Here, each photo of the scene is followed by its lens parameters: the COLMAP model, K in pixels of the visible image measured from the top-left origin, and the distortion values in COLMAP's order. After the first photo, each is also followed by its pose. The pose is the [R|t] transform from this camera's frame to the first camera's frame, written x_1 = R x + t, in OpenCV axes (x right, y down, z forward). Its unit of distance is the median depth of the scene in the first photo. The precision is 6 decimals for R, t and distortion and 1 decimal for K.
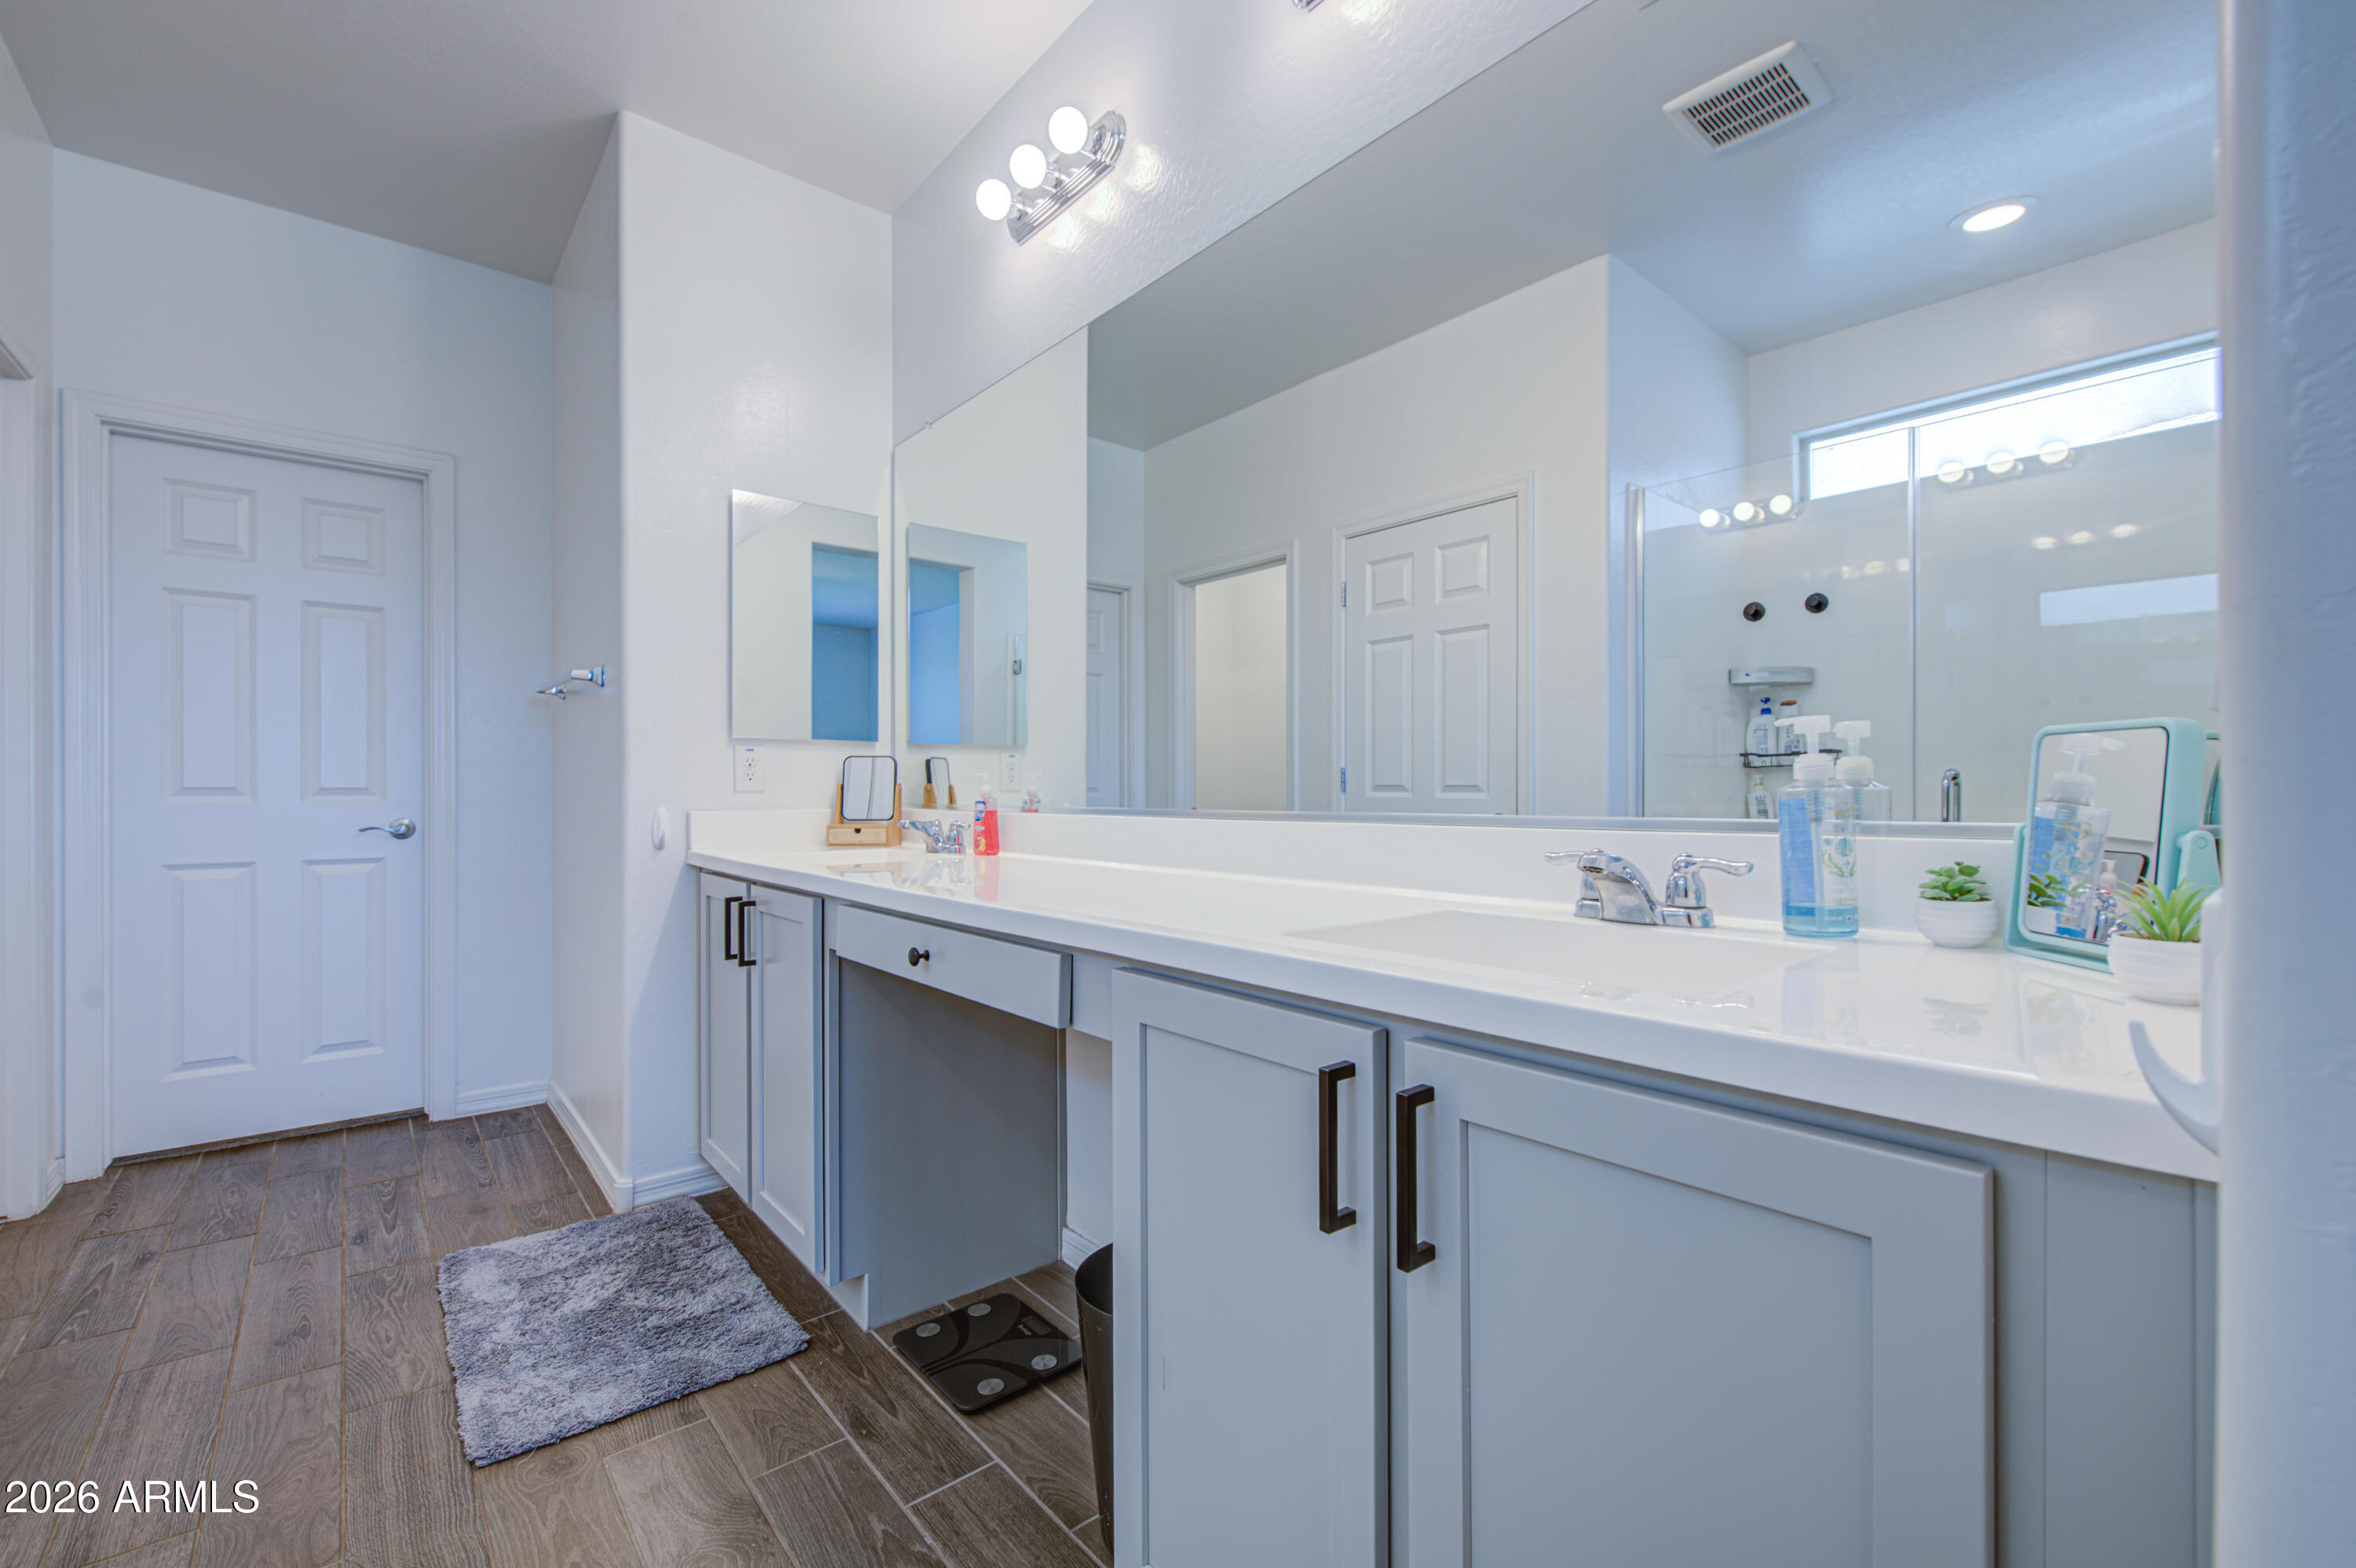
lens RADIAL K [[965.5, 0, 1168.1], [0, 965.5, 792.1], [0, 0, 1]] dist [-0.000130, -0.002495]
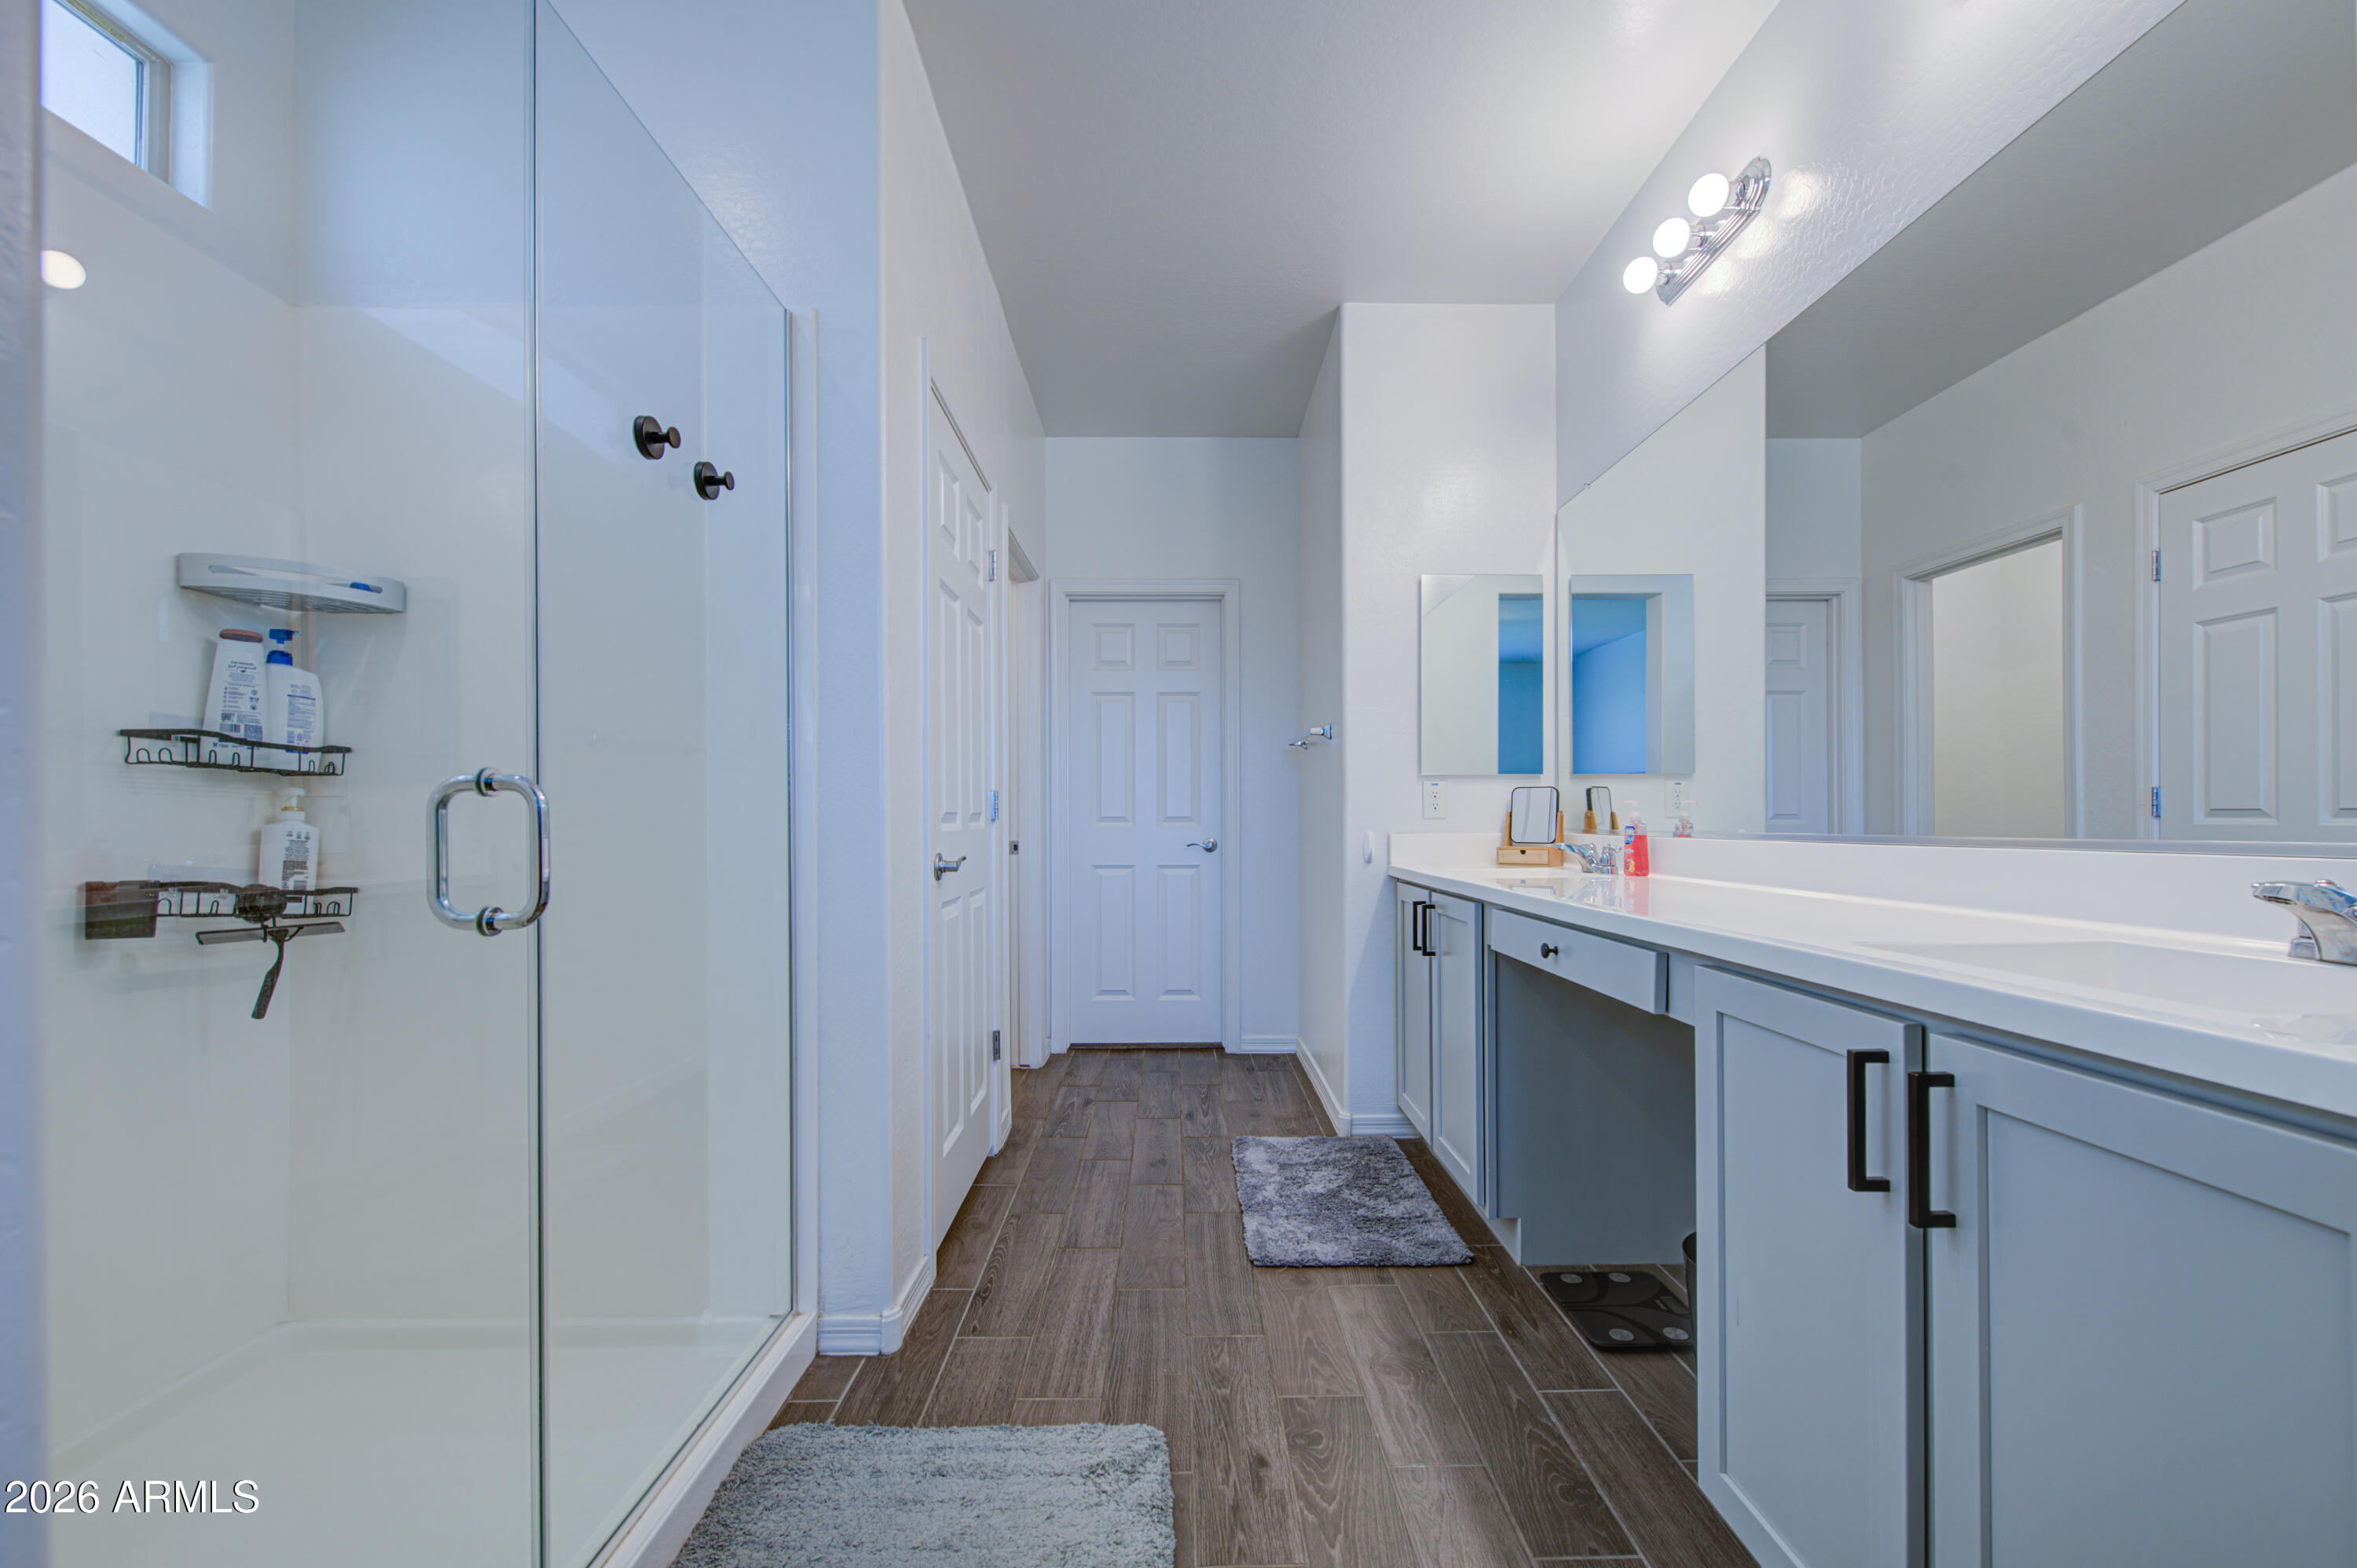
lens RADIAL K [[983.5, 0, 1181.3], [0, 983.5, 823.5], [0, 0, 1]] dist [0.003681, -0.000308]
pose [[0.771308, 0.000422, -0.636462, 0.123880], [0.001230, 0.999997, 0.002153, 0.003008], [0.636461, -0.002444, 0.771305, -0.184972]]
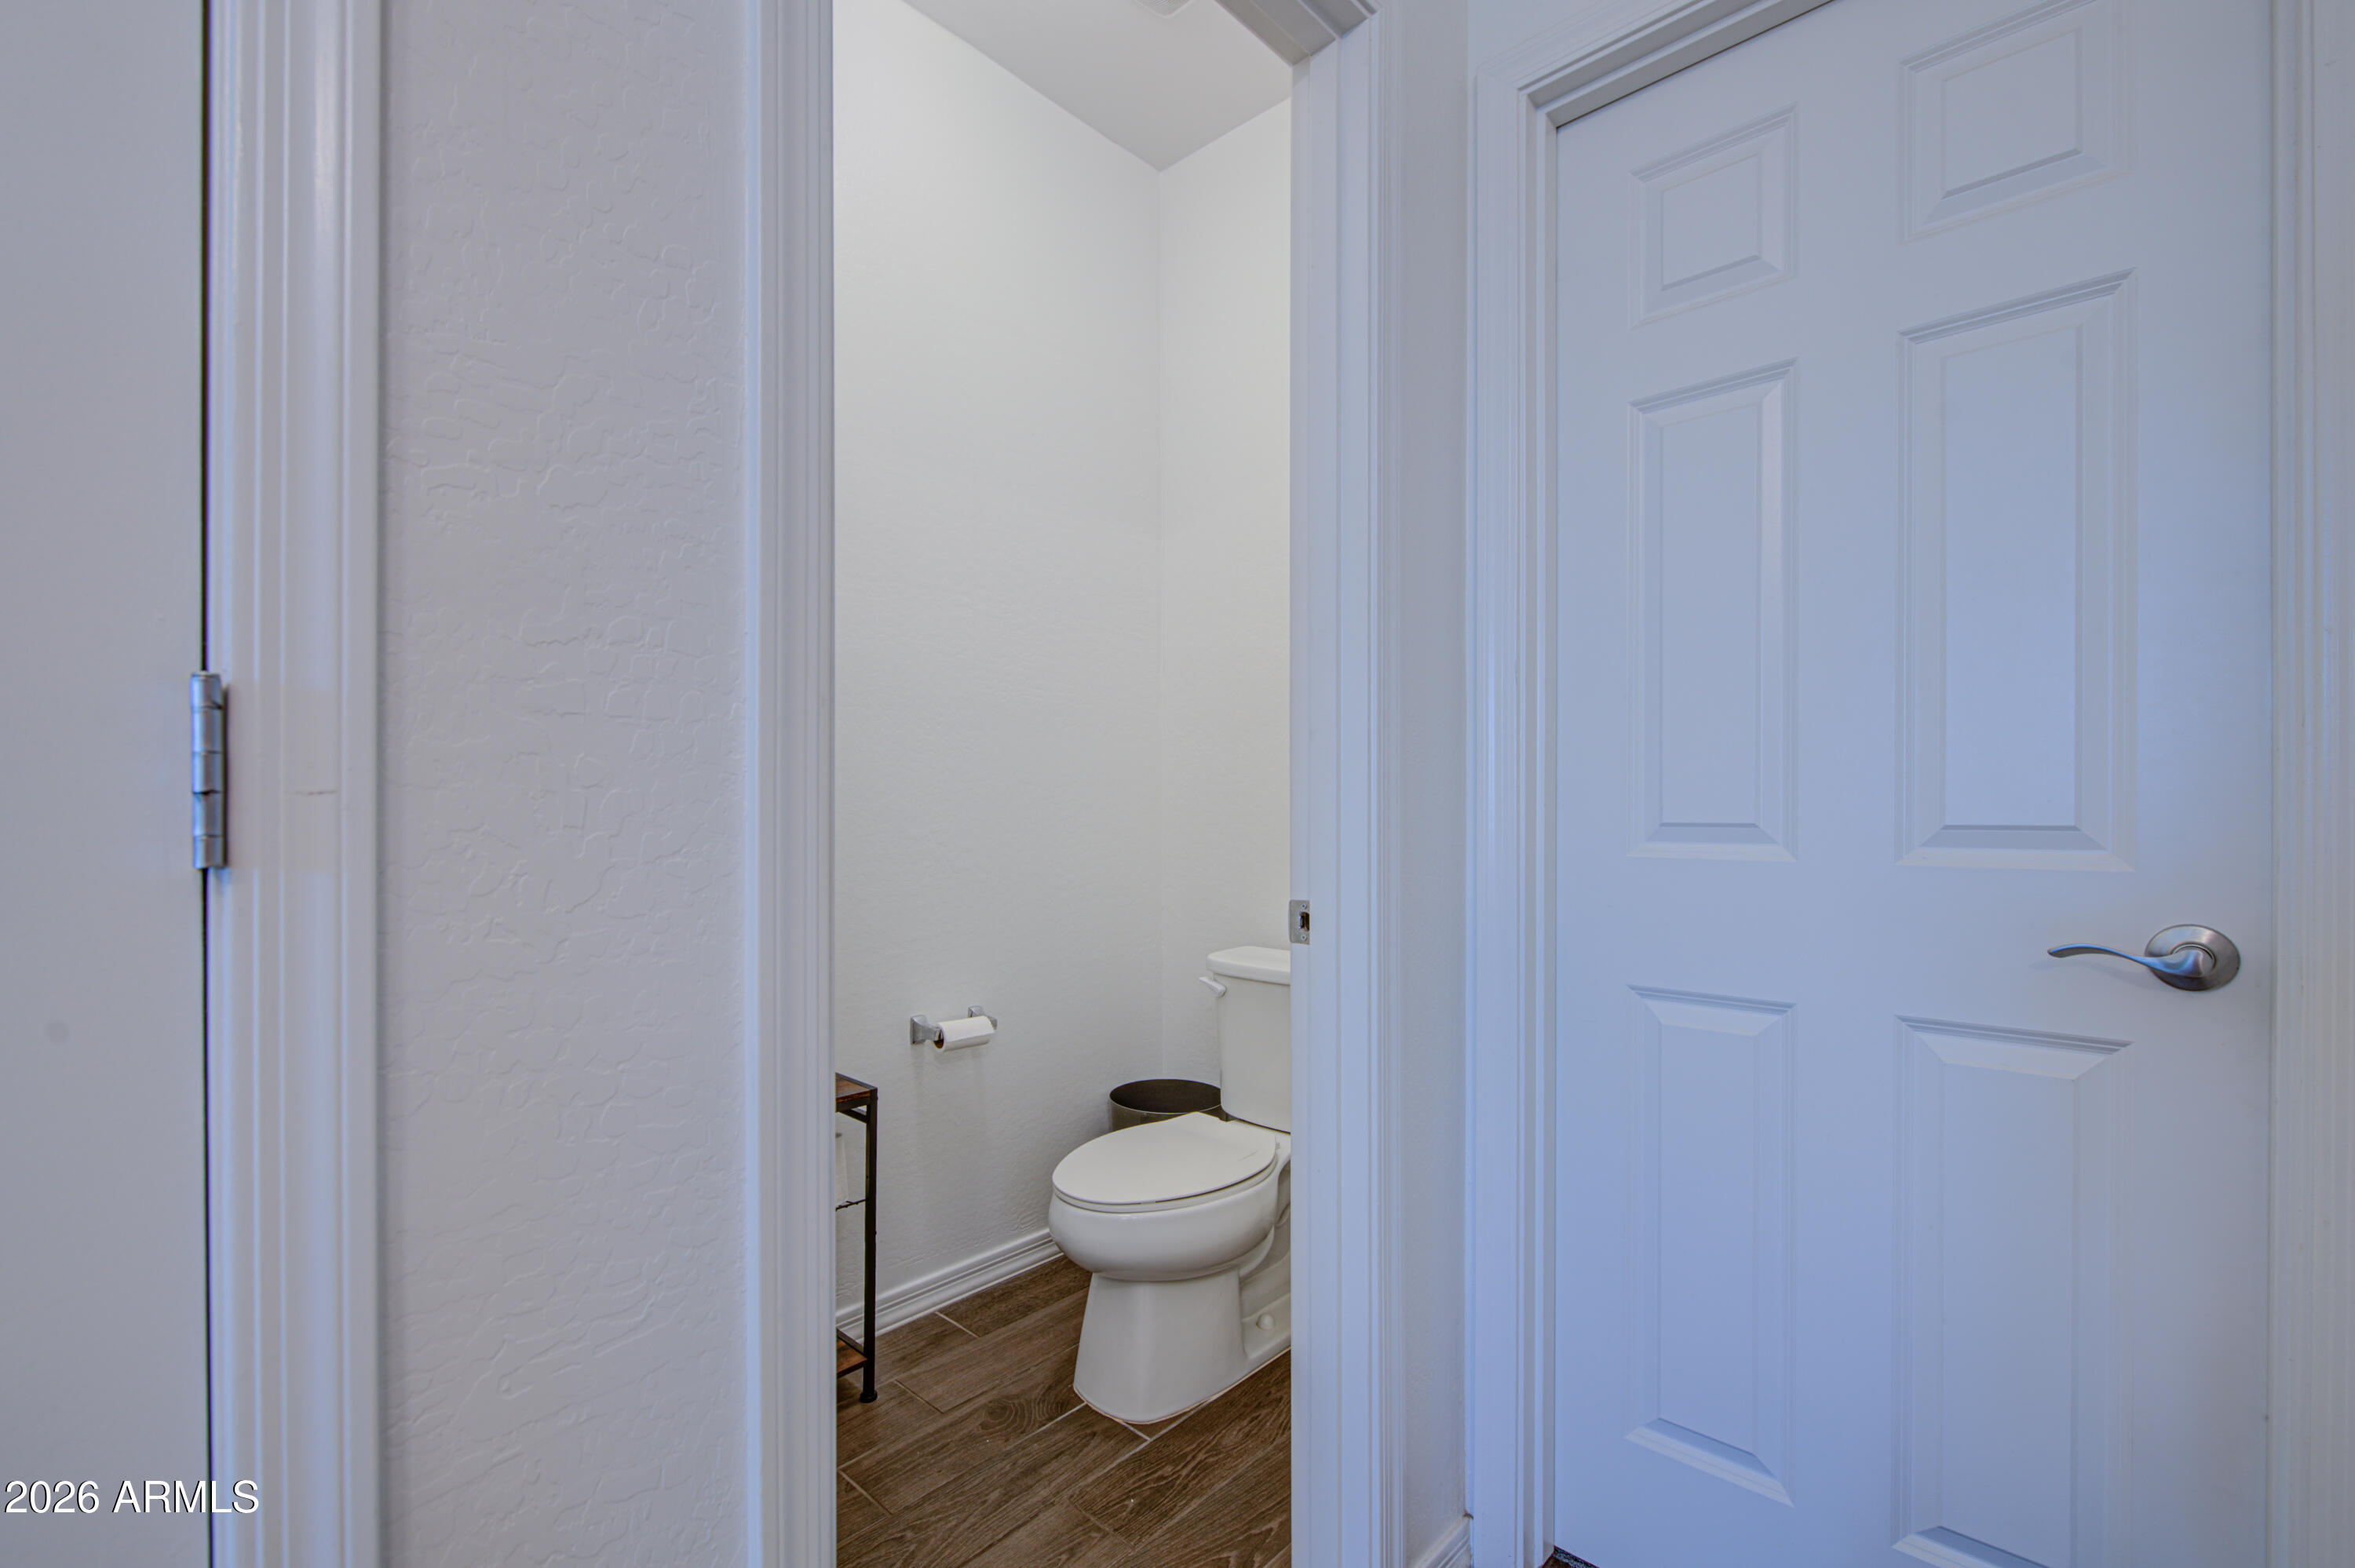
lens RADIAL K [[1010.8, 0, 1182.1], [0, 1010.8, 815.1], [0, 0, 1]] dist [0.000776, -0.000141]
pose [[0.125883, 0.005757, -0.992028, -0.615662], [-0.004600, 0.999976, 0.005219, -0.010835], [0.992034, 0.003906, 0.125906, 0.766601]]
